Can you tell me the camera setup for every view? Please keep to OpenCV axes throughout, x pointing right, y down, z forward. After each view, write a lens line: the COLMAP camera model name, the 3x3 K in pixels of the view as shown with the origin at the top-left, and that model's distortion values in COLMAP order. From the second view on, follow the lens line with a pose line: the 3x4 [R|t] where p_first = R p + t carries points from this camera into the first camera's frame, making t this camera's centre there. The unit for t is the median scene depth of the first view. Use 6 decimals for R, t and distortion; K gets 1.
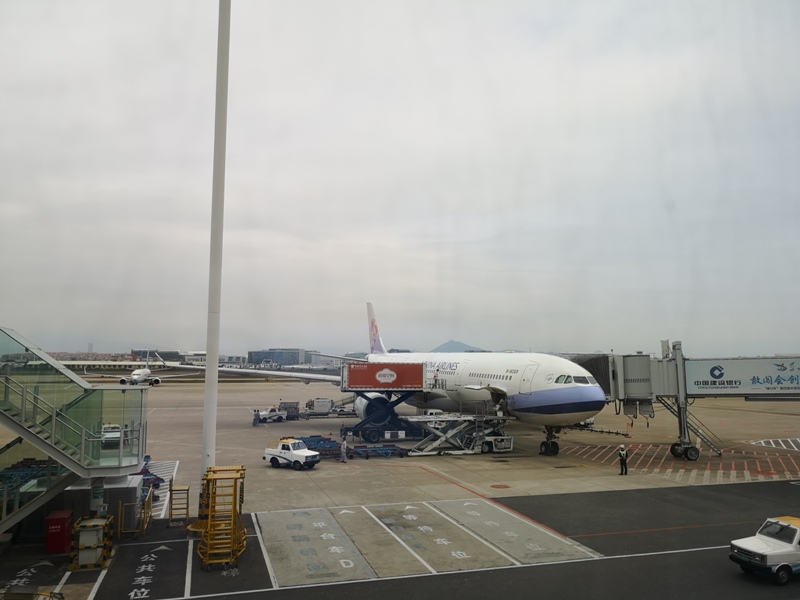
lens RADIAL K [[624.3, 0, 403.2], [0, 624.3, 295.1], [0, 0, 1]] dist [-0.001520, -0.033743]
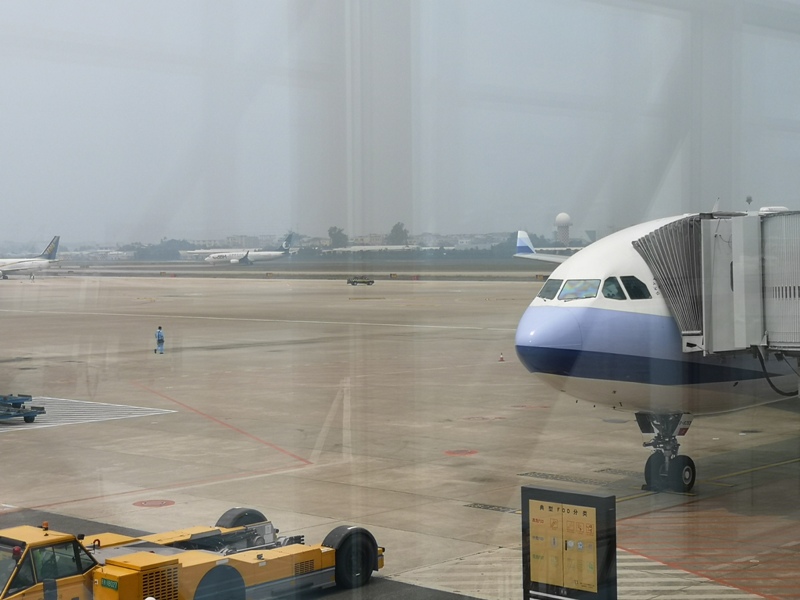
lens RADIAL K [[1410.3, 0, 400.1], [0, 1410.3, 299.6], [0, 0, 1]] dist [-0.007484, 0.000000]
pose [[0.484654, 0.000414, -0.874706, 0.907710], [0.121491, 0.990275, 0.067784, 0.068071], [0.866228, -0.139120, 0.479890, 0.482616]]
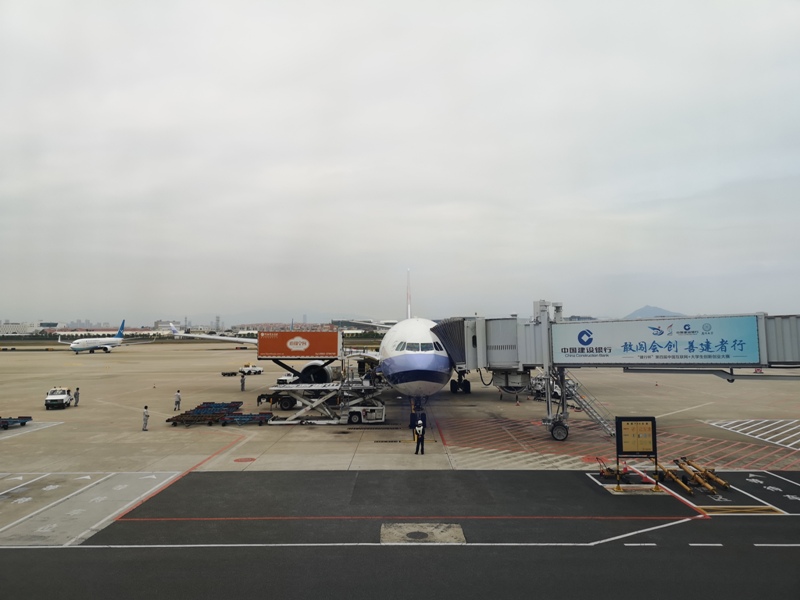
lens RADIAL K [[624.3, 0, 402.4], [0, 624.3, 299.4], [0, 0, 1]] dist [-0.001520, -0.033743]
pose [[0.953214, -0.027399, -0.301053, 0.509055], [0.045224, 0.997602, 0.052399, 0.017787], [0.298896, -0.063562, 0.952167, 0.131924]]
